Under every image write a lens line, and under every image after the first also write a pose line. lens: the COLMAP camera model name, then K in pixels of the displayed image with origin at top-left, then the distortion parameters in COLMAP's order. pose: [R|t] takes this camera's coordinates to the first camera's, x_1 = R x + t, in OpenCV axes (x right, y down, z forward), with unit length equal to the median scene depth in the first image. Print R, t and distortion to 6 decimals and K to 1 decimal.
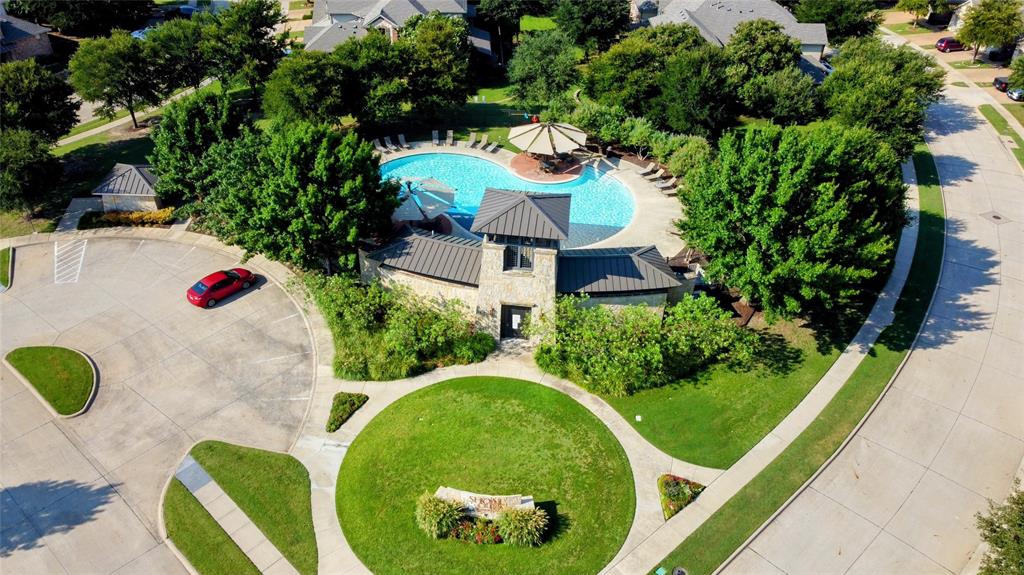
lens RADIAL K [[756.9, 0, 503.0], [0, 756.9, 291.0], [0, 0, 1]] dist [-0.006621, 0.005629]
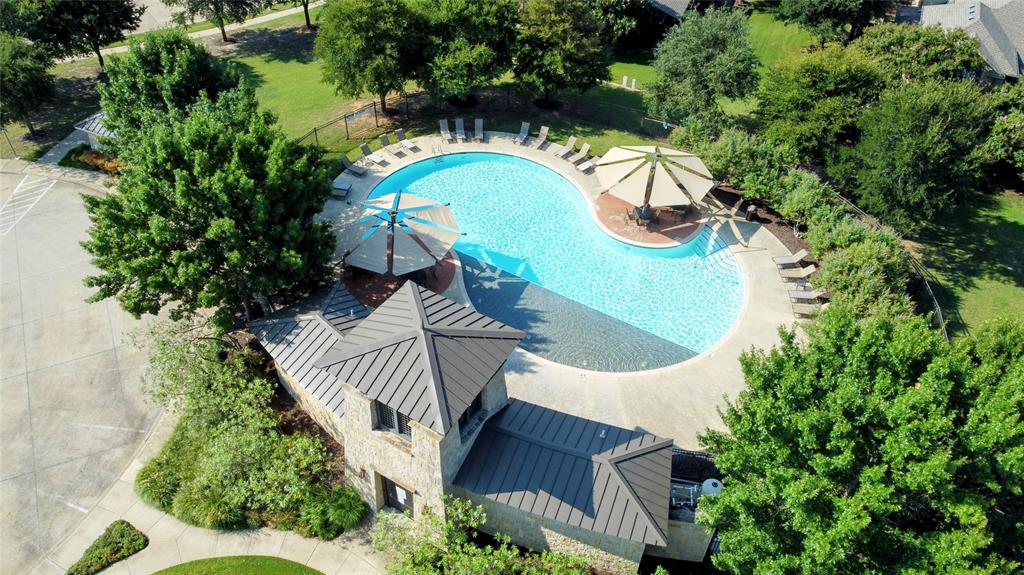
lens RADIAL K [[756.9, 0, 516.0], [0, 756.9, 280.8], [0, 0, 1]] dist [-0.006621, 0.005629]
pose [[0.910485, 0.277531, -0.306584, 0.256708], [-0.243953, 0.959080, 0.143711, -0.254466], [0.333923, -0.056055, 0.940932, 0.451058]]
